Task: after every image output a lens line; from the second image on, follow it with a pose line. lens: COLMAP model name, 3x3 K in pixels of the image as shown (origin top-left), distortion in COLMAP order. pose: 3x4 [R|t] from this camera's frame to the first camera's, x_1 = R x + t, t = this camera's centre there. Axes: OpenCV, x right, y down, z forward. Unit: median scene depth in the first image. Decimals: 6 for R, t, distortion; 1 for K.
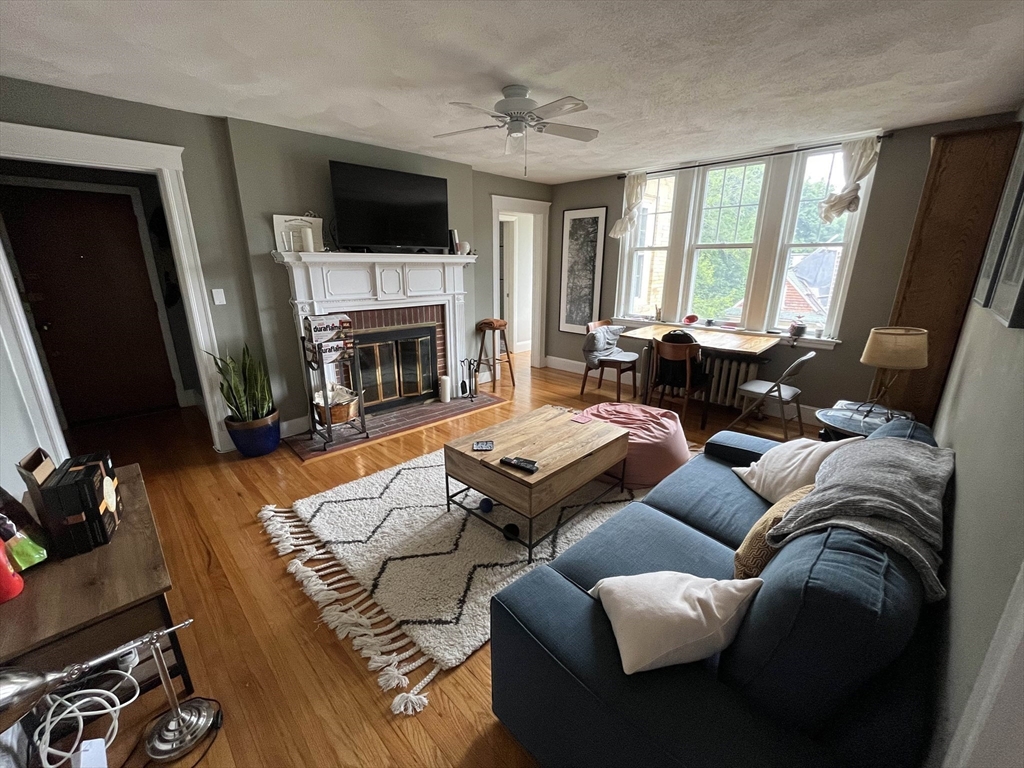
lens RADIAL K [[416.7, 0, 510.5], [0, 416.7, 382.8], [0, 0, 1]] dist [0.000812, -0.000377]
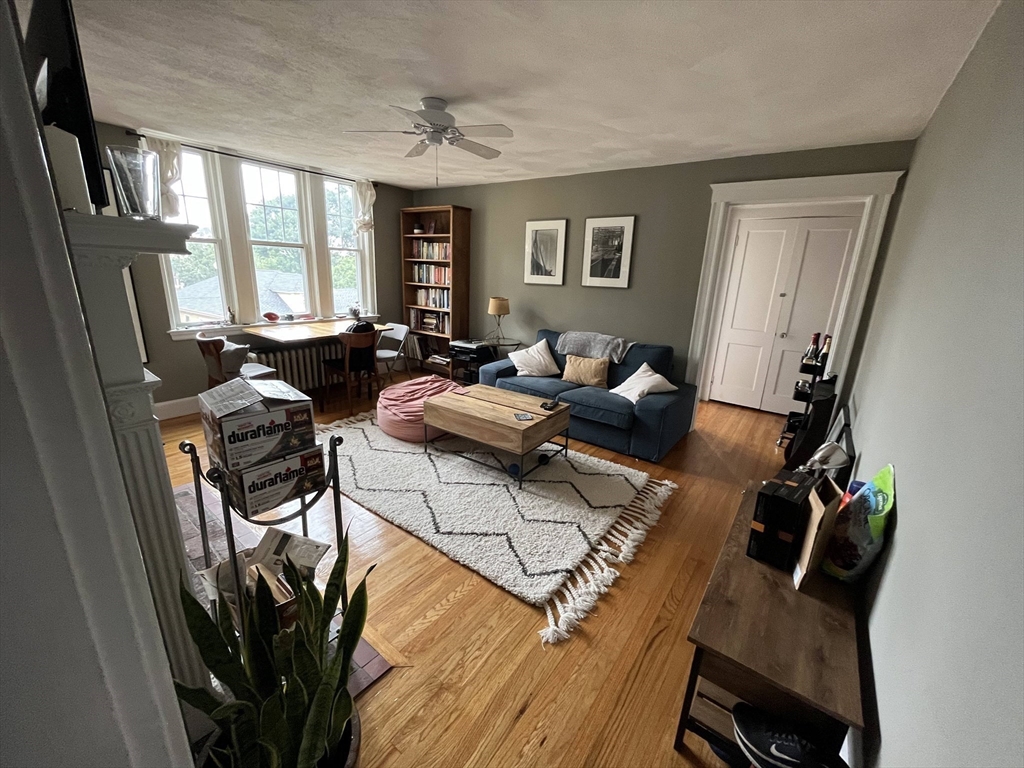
lens RADIAL K [[416.7, 0, 510.0], [0, 416.7, 386.3], [0, 0, 1]] dist [0.000812, -0.000377]
pose [[-0.150016, -0.274238, 0.949889, -1.238981], [0.238303, 0.922406, 0.303938, -0.325585], [-0.959535, 0.271957, -0.073024, 1.124741]]
